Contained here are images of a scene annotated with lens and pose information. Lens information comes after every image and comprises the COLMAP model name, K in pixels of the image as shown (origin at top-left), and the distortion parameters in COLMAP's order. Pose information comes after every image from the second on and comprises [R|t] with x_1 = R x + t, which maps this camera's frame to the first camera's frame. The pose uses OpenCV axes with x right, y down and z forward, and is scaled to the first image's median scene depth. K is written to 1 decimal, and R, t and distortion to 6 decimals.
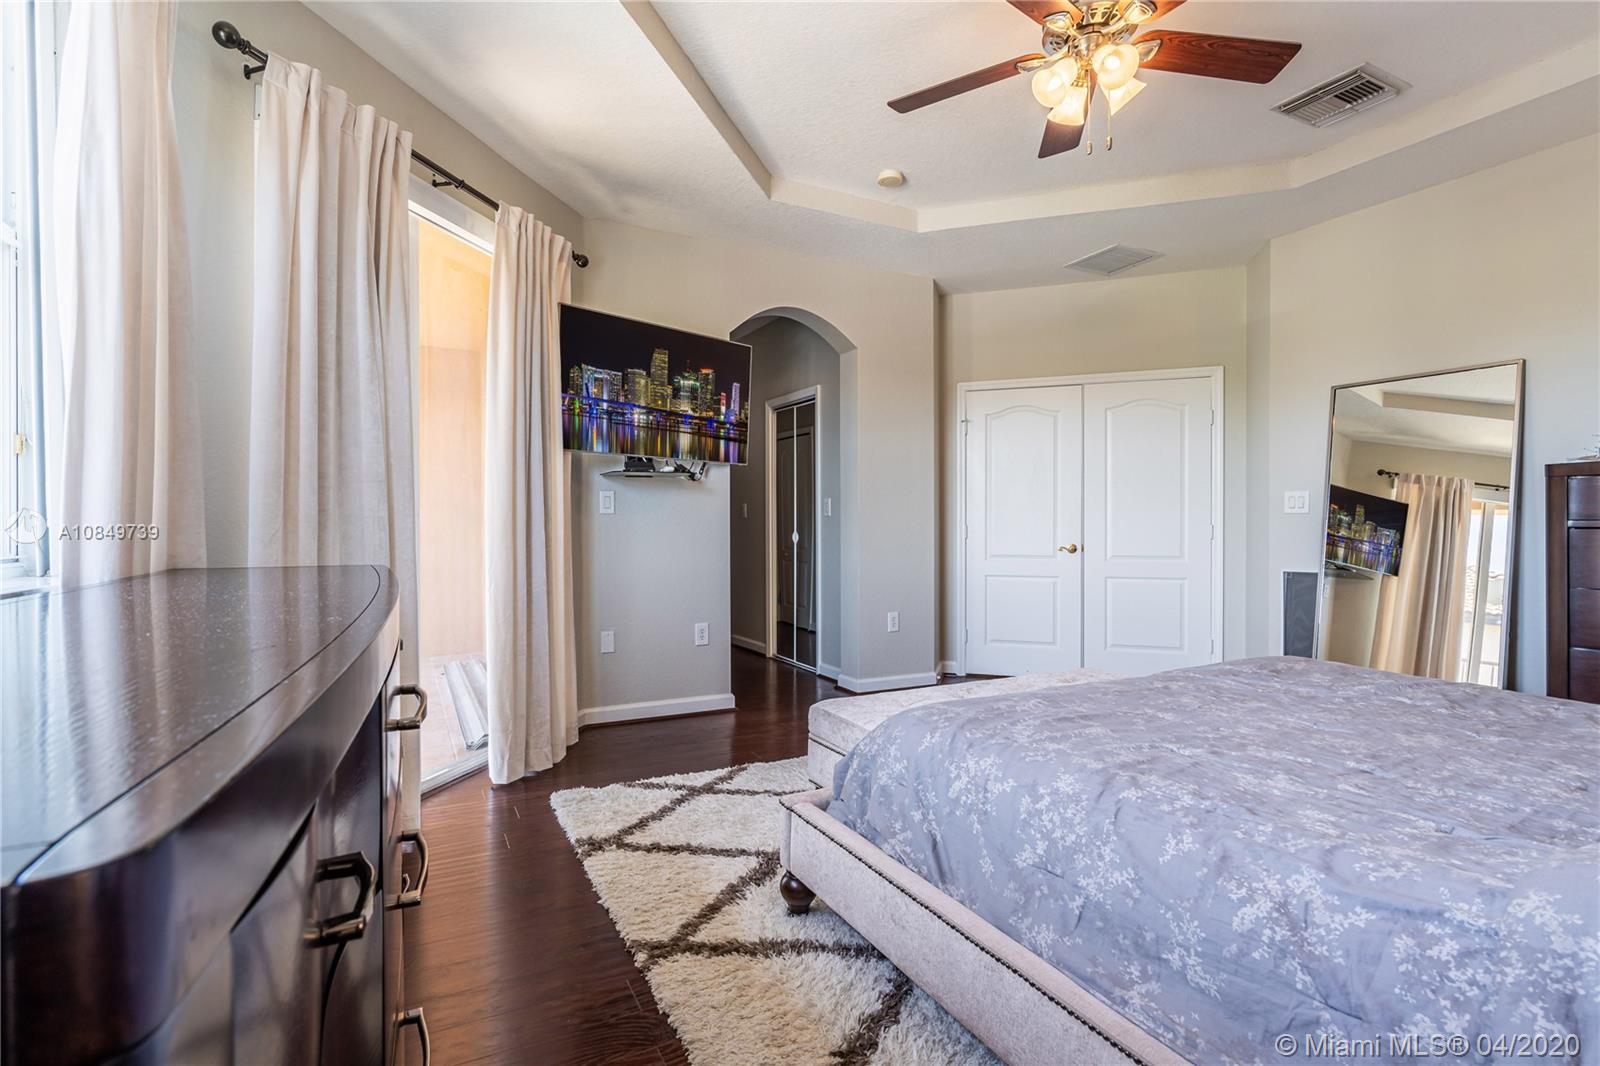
lens RADIAL K [[734.5, 0, 800.4], [0, 734.5, 535.1], [0, 0, 1]] dist [-0.007048, 0.003444]
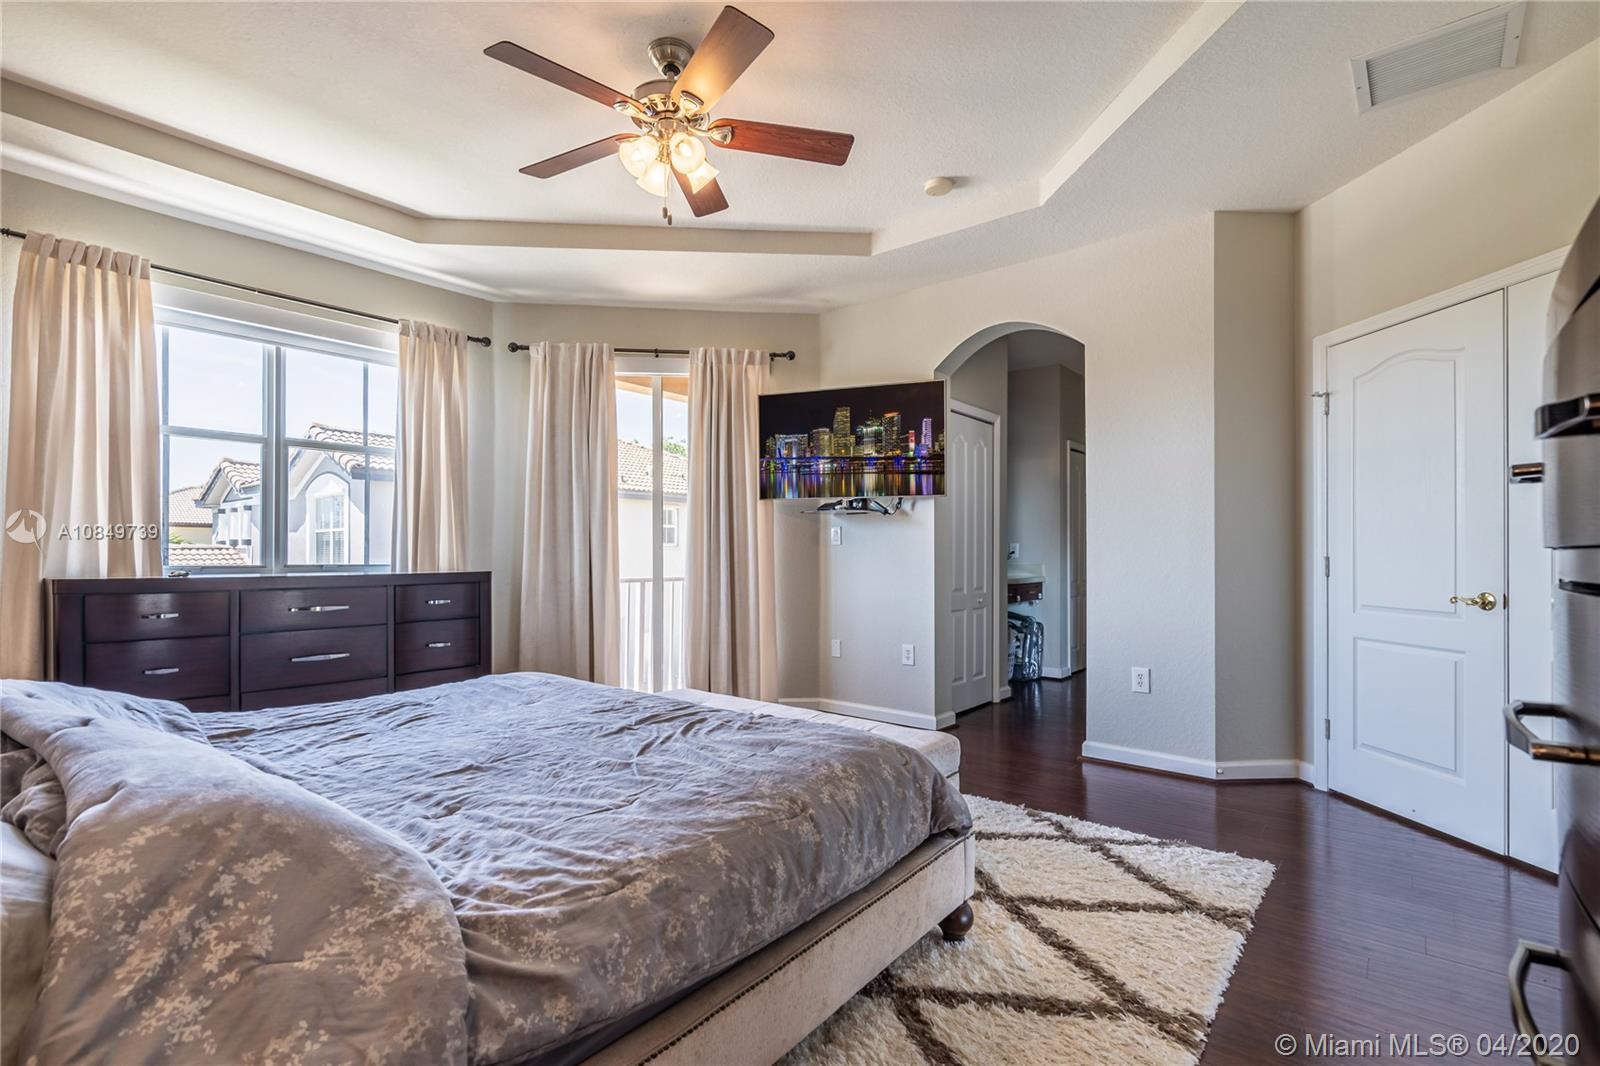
lens RADIAL K [[734.5, 0, 768.2], [0, 734.5, 549.7], [0, 0, 1]] dist [-0.007048, 0.003444]
pose [[0.397833, 0.001023, -0.917457, 0.830284], [-0.011988, 0.999920, -0.004083, -0.013500], [0.917379, 0.012623, 0.397814, 0.401287]]
